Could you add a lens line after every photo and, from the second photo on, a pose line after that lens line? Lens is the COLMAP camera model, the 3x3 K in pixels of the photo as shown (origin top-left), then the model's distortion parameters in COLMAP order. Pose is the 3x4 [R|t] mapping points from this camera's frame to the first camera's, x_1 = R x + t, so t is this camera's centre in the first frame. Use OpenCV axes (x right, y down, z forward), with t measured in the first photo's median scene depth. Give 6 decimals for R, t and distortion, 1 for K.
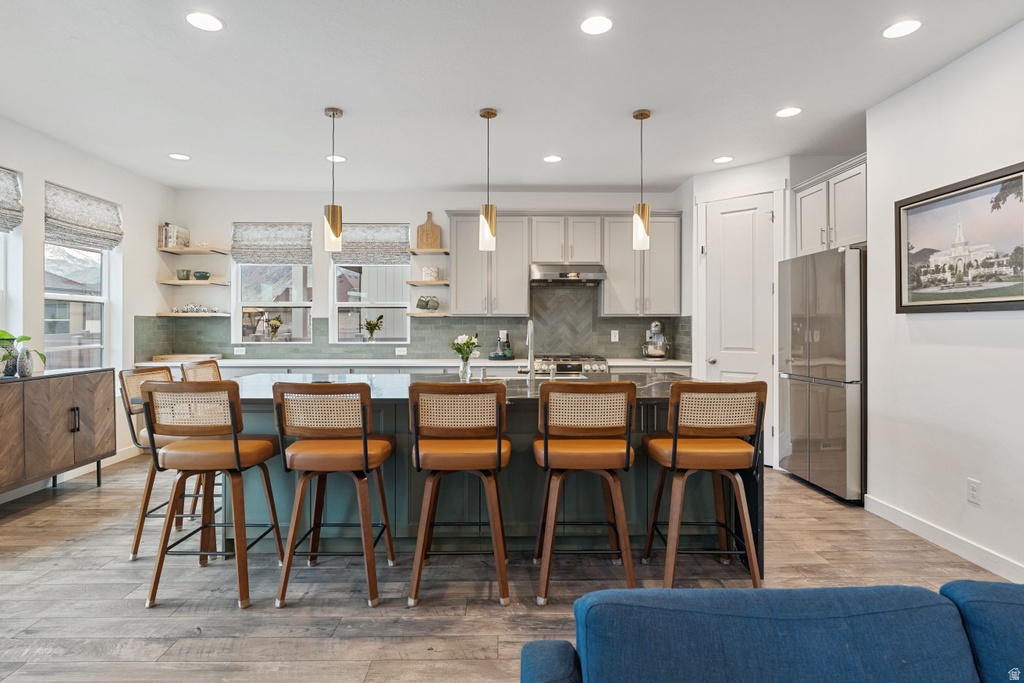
lens RADIAL K [[538.7, 0, 498.9], [0, 538.7, 326.4], [0, 0, 1]] dist [-0.004695, 0.001504]
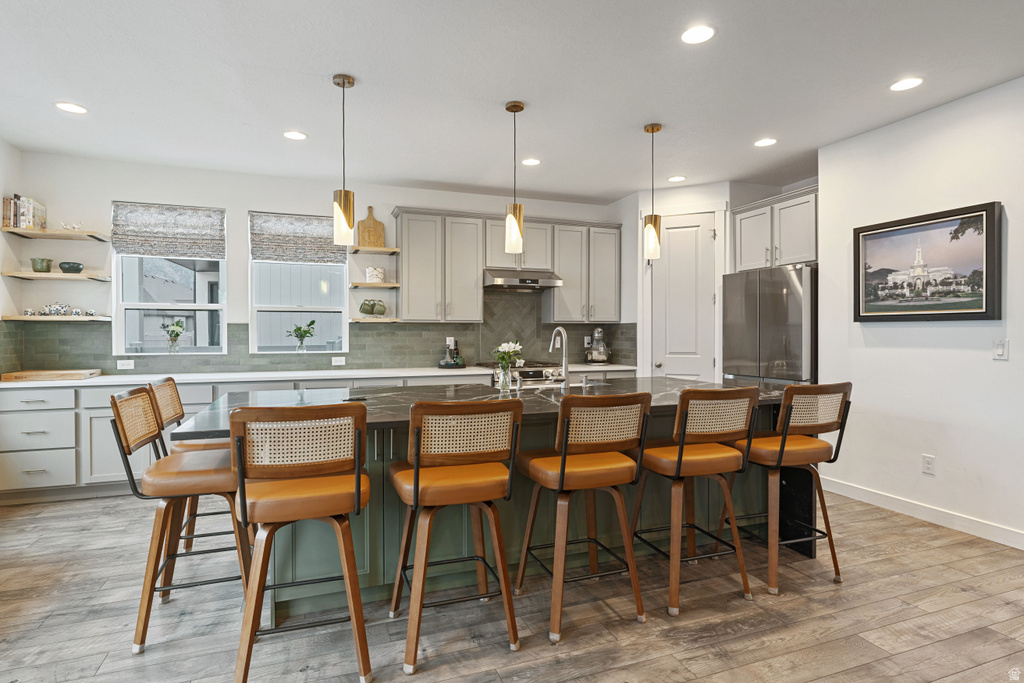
lens RADIAL K [[538.7, 0, 500.2], [0, 538.7, 338.5], [0, 0, 1]] dist [-0.004695, 0.001504]
pose [[0.943808, -0.004993, 0.330457, -0.252763], [0.001353, 0.999936, 0.011246, -0.001049], [-0.330492, -0.010167, 0.943754, 0.082241]]
